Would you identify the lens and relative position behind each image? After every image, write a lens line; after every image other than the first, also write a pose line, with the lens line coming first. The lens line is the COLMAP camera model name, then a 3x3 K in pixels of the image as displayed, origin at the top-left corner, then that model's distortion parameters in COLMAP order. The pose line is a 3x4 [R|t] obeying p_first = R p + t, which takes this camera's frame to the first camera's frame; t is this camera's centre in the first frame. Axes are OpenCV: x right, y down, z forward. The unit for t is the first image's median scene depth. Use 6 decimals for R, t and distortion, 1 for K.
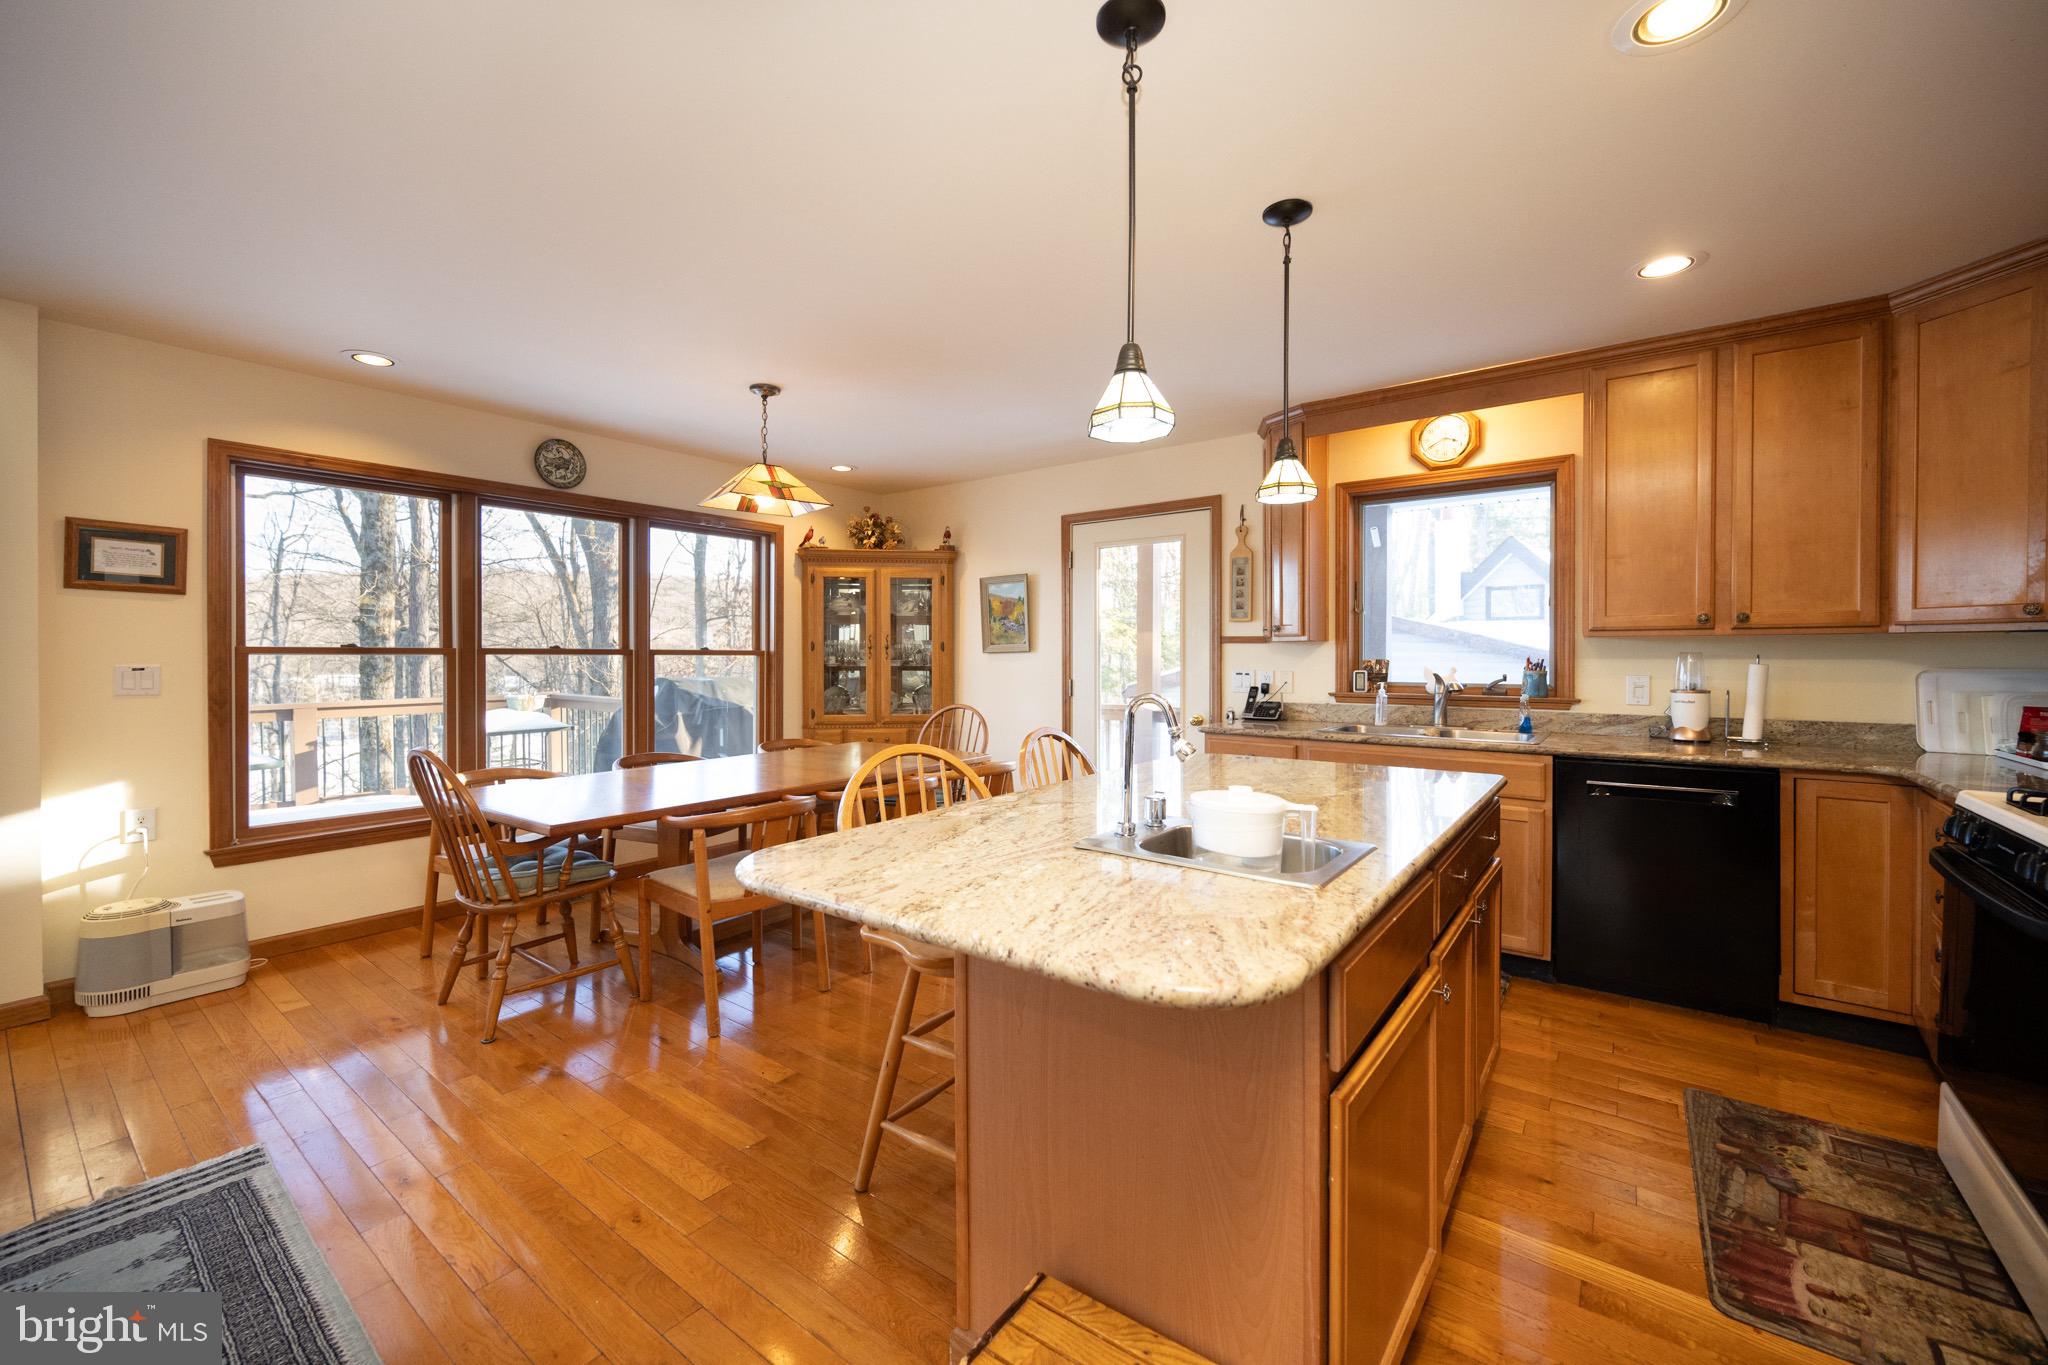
lens RADIAL K [[789.4, 0, 1058.3], [0, 789.4, 663.9], [0, 0, 1]] dist [-0.000796, -0.000341]
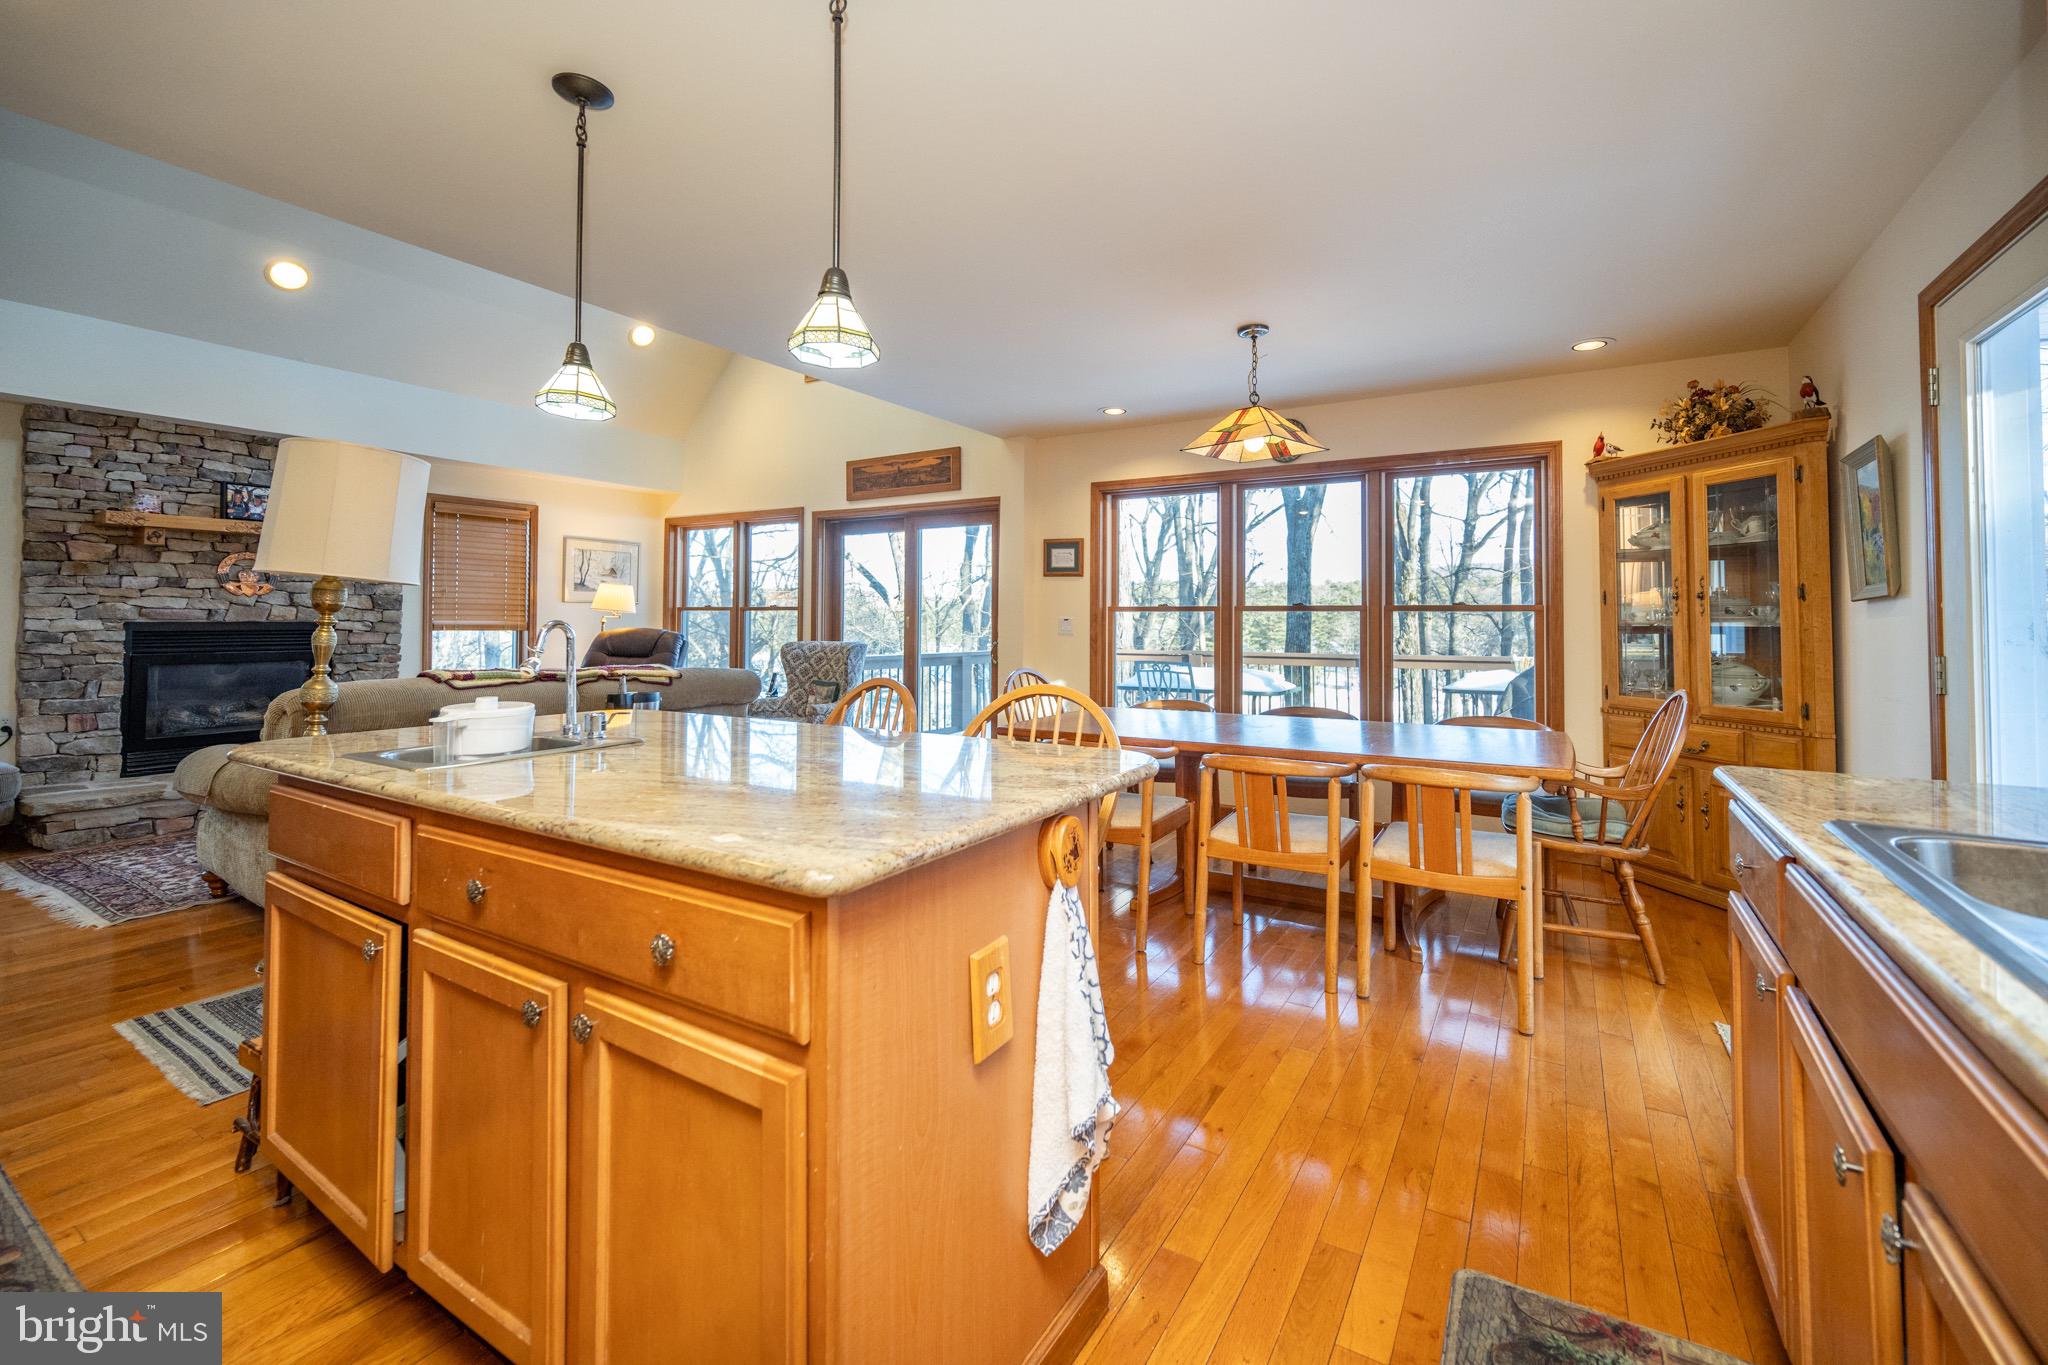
lens RADIAL K [[835.5, 0, 1060.0], [0, 835.5, 595.9], [0, 0, 1]] dist [0.004356, -0.000366]
pose [[0.102830, -0.029906, -0.994249, 0.586795], [-0.015864, 0.999371, -0.031701, 0.011283], [0.994572, 0.019033, 0.102291, 0.646672]]
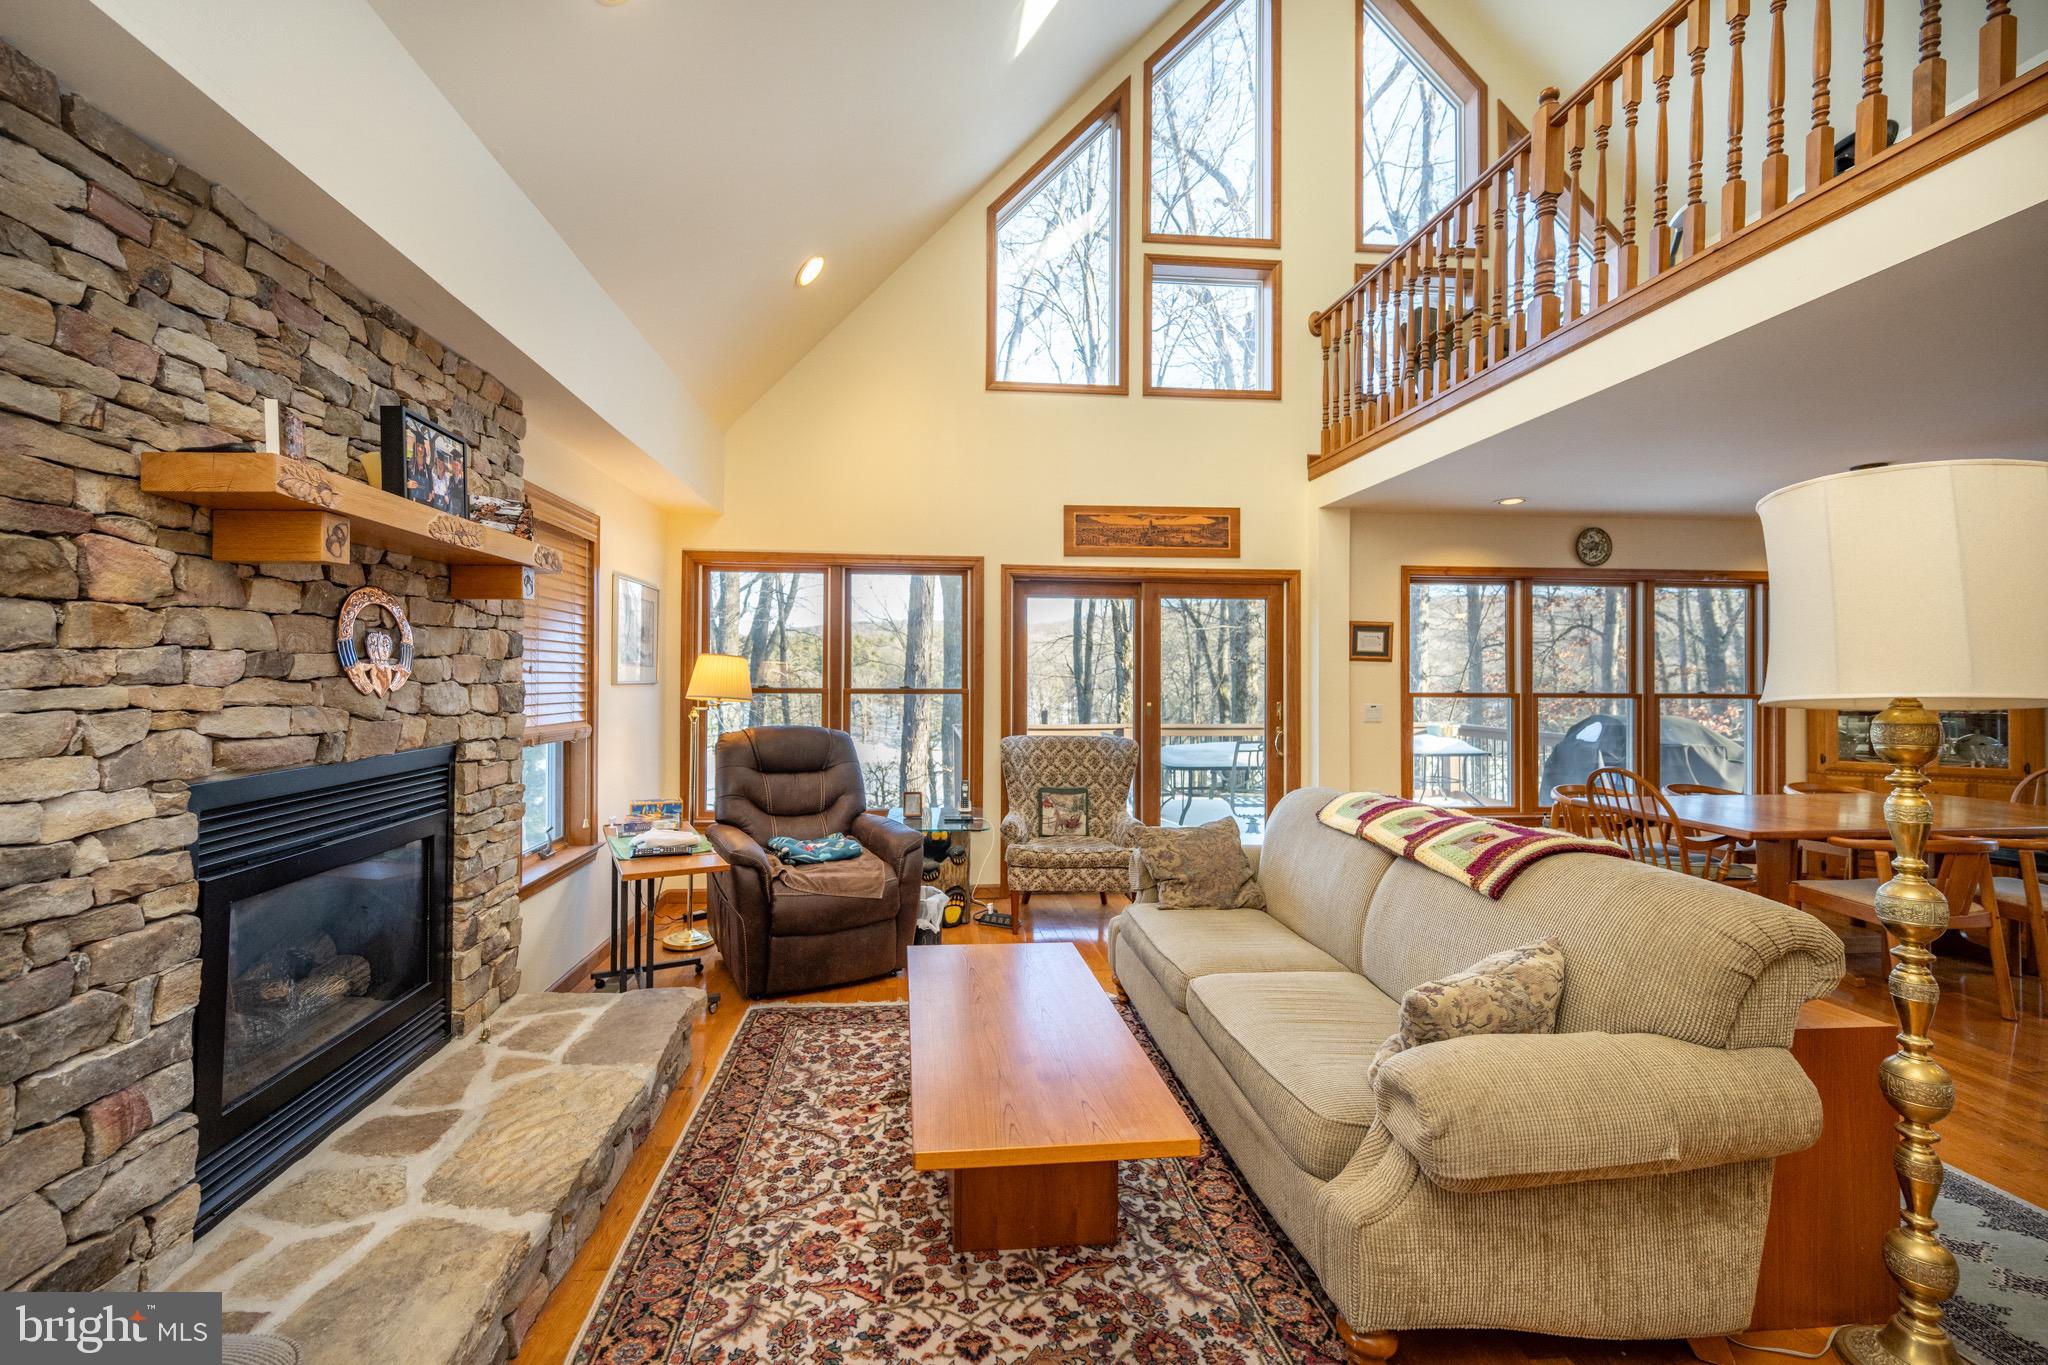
lens RADIAL K [[833.4, 0, 993.8], [0, 833.4, 663.5], [0, 0, 1]] dist [-0.000482, -0.000410]
pose [[0.654314, -0.010992, -0.756143, -0.286271], [-0.011905, 0.999621, -0.024833, -0.025650], [0.756129, 0.025251, 0.653935, -0.673752]]
